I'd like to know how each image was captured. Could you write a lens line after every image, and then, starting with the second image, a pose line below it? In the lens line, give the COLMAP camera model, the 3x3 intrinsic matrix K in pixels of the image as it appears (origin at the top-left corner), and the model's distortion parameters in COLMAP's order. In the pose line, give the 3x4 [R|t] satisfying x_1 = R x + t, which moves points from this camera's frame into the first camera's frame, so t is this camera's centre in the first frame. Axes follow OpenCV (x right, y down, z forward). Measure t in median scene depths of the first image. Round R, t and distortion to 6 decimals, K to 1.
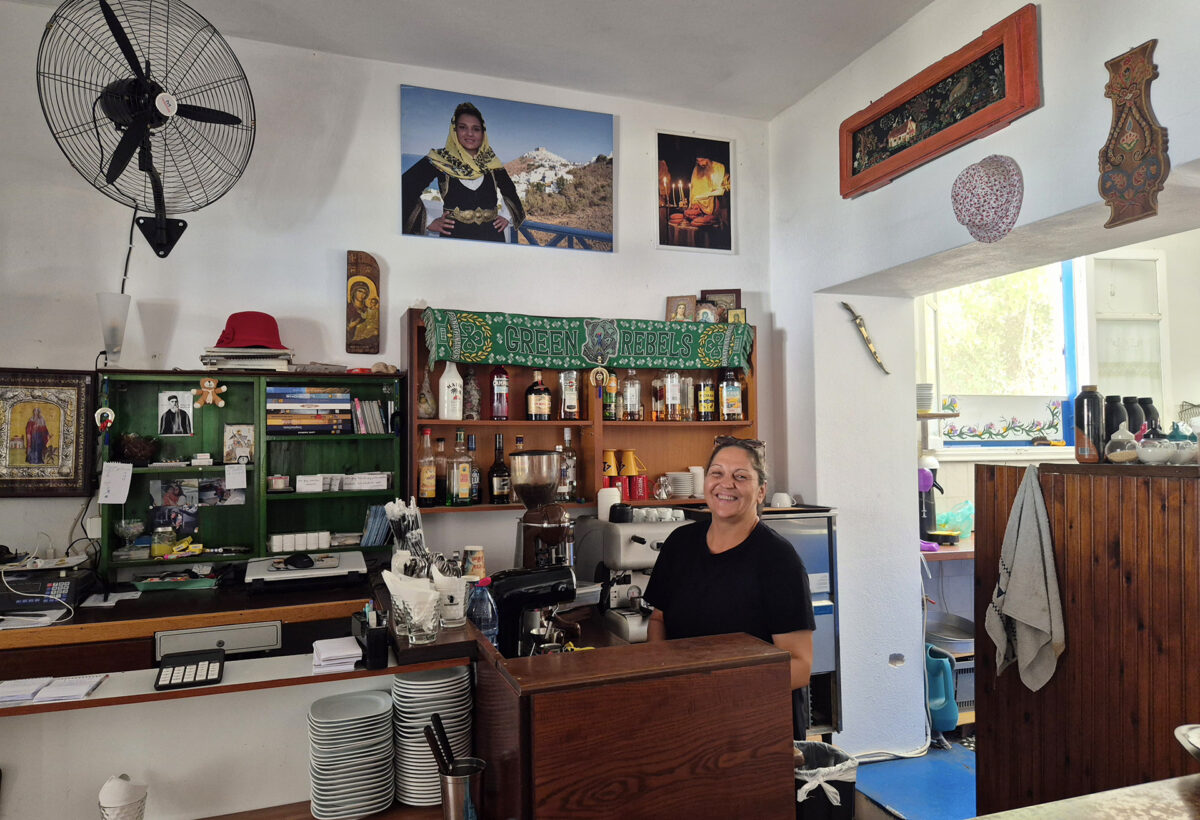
lens RADIAL K [[801.6, 0, 611.0], [0, 801.6, 416.3], [0, 0, 1]] dist [0.078562, -0.069636]
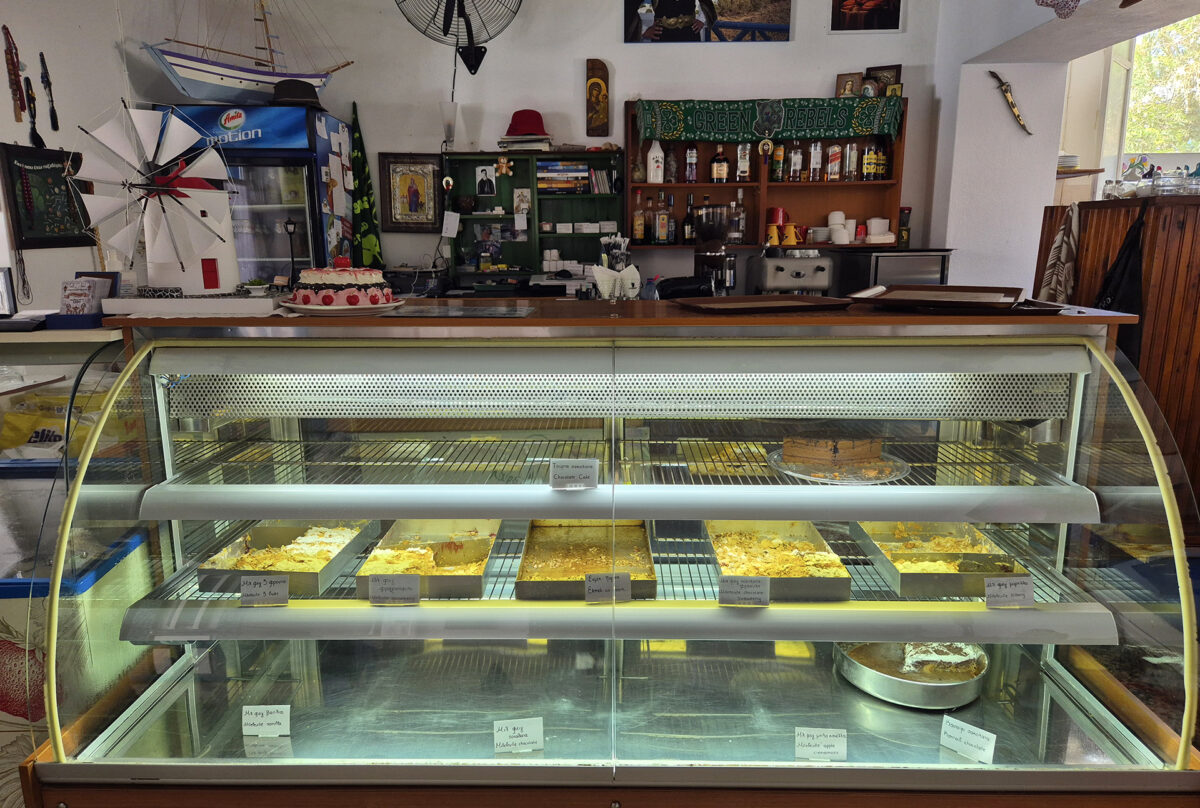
lens RADIAL K [[795.0, 0, 601.6], [0, 795.0, 392.5], [0, 0, 1]] dist [0.073353, -0.061419]
pose [[0.934513, 0.073466, -0.348265, 0.227610], [0.009444, 0.973005, 0.230593, 0.037169], [0.355804, -0.218781, 0.908592, -0.387759]]
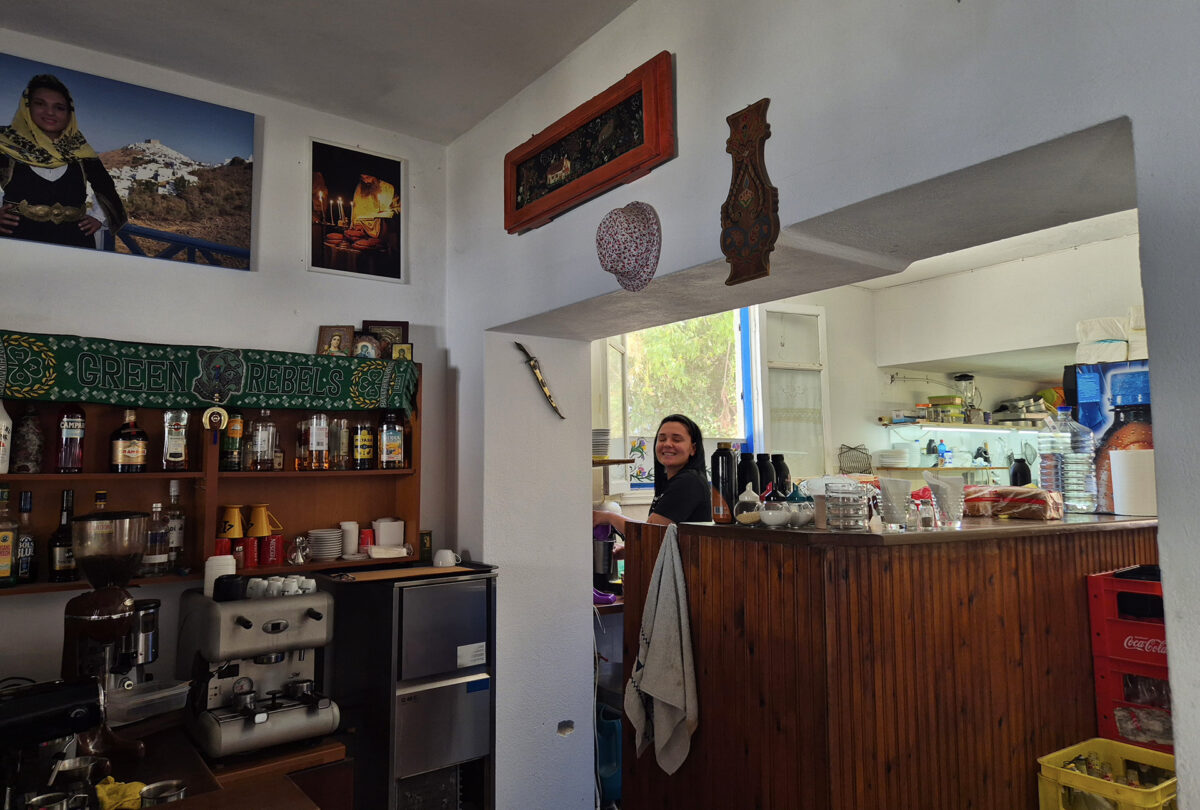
lens RADIAL K [[795.0, 0, 601.6], [0, 795.0, 393.5], [0, 0, 1]] dist [0.073353, -0.061419]
pose [[0.958461, 0.025777, 0.284056, 0.133733], [-0.008706, 0.998088, -0.061198, -0.028609], [-0.285090, 0.056183, 0.956853, 0.097181]]
